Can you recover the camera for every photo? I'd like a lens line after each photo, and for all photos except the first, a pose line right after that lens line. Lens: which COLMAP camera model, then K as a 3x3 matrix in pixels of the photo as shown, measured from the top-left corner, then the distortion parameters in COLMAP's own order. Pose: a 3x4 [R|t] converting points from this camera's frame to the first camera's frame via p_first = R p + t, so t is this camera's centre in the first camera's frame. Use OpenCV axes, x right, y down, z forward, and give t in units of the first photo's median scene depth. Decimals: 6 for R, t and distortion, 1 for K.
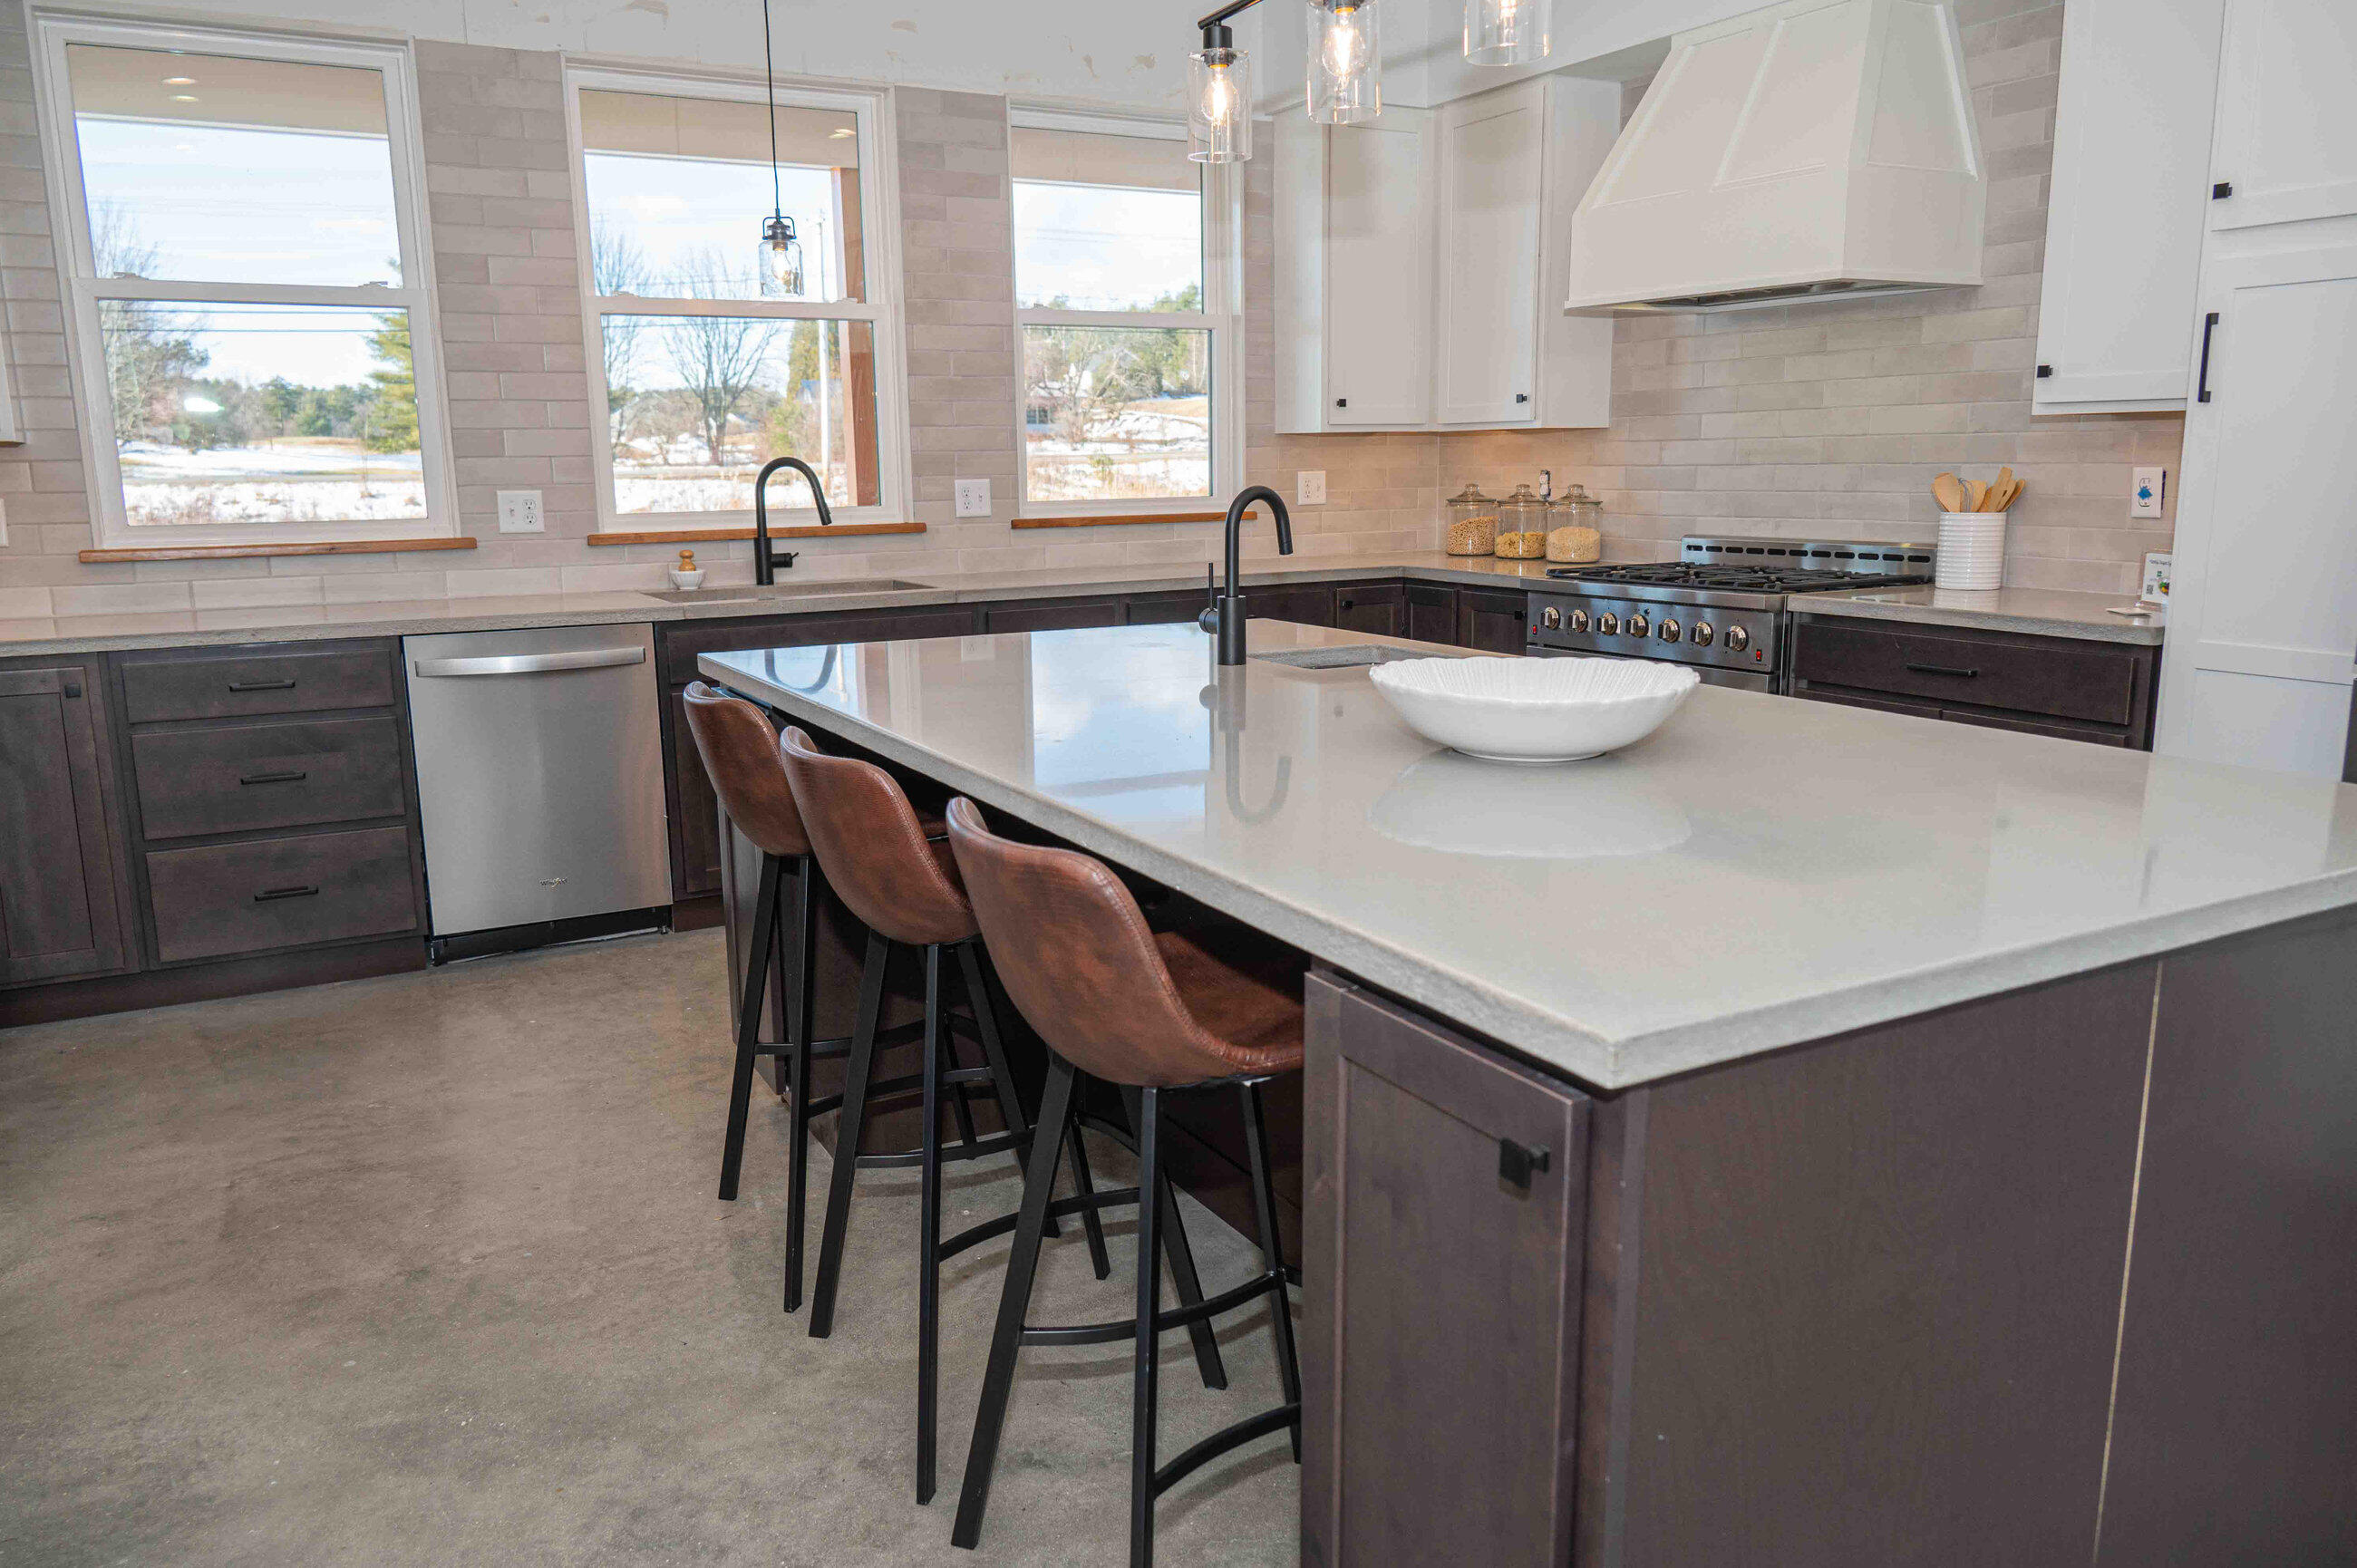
lens RADIAL K [[1696.1, 0, 1178.6], [0, 1696.1, 781.9], [0, 0, 1]] dist [0.006038, 0.001763]
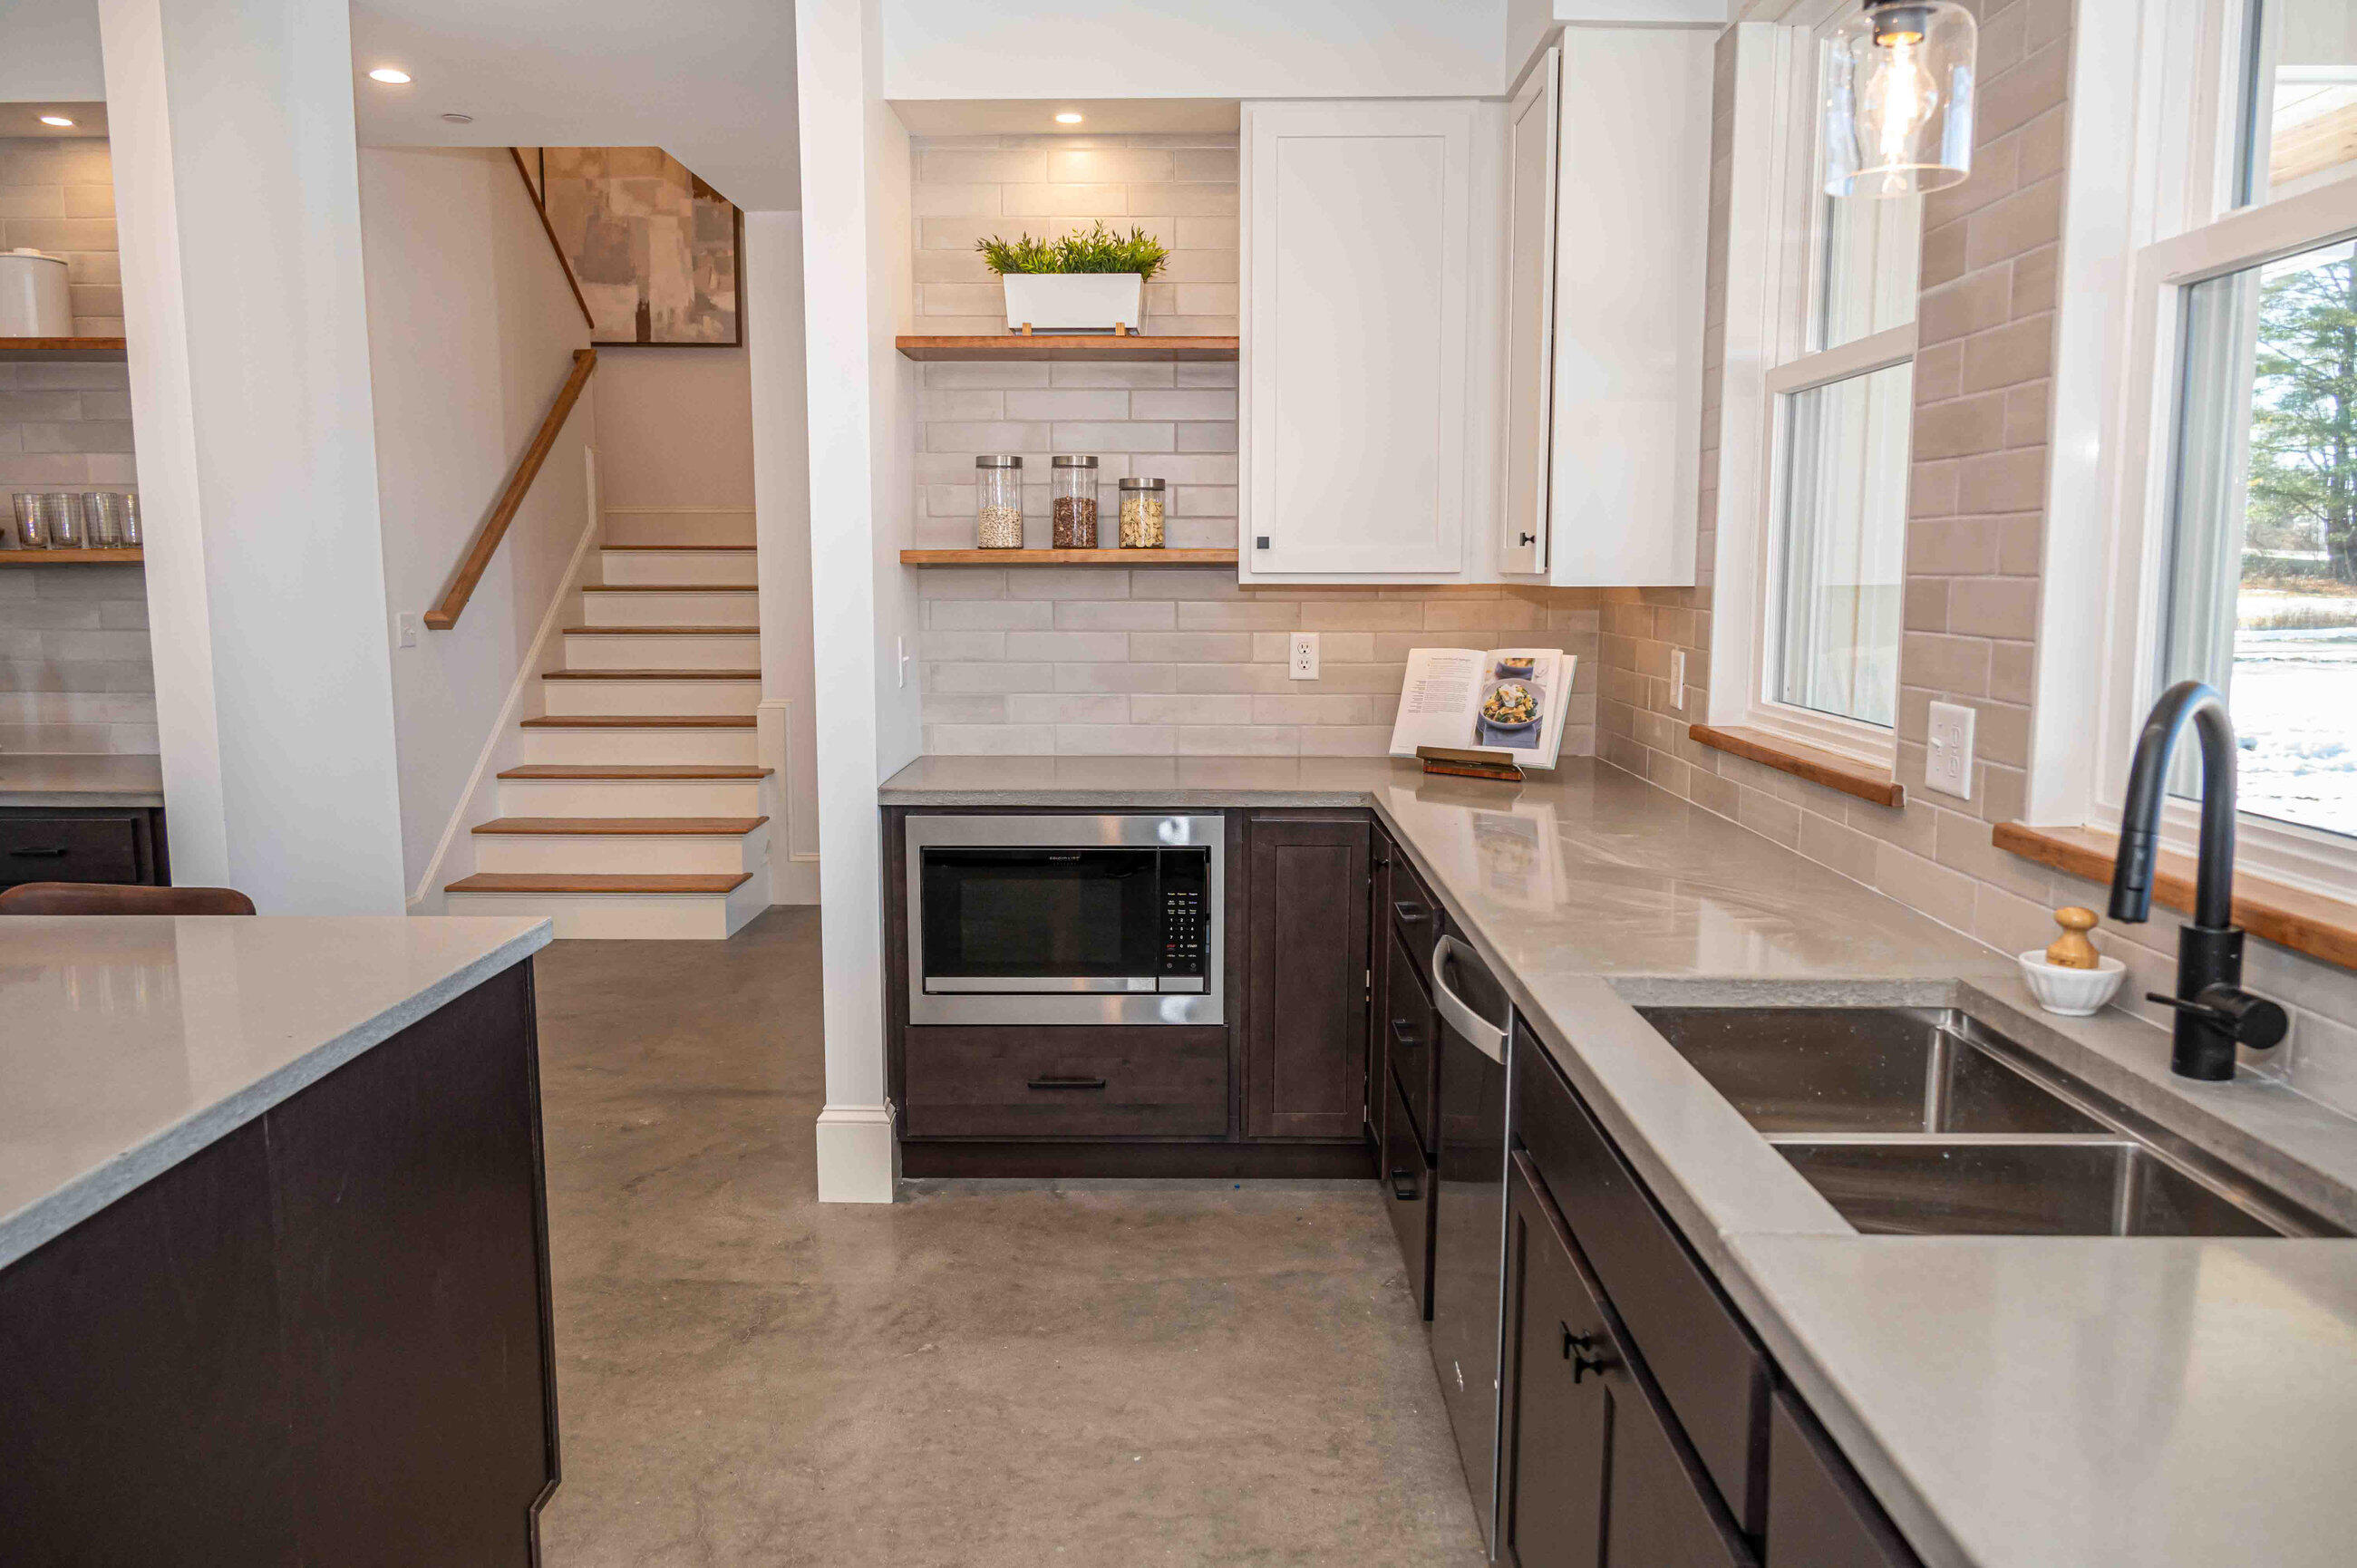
lens RADIAL K [[1696.1, 0, 1180.6], [0, 1696.1, 783.8], [0, 0, 1]] dist [0.006038, 0.001763]
pose [[-0.490440, 0.125276, -0.862424, 0.166268], [-0.170671, 0.956643, 0.236018, -0.297373], [0.854600, 0.262944, -0.447795, 1.361800]]
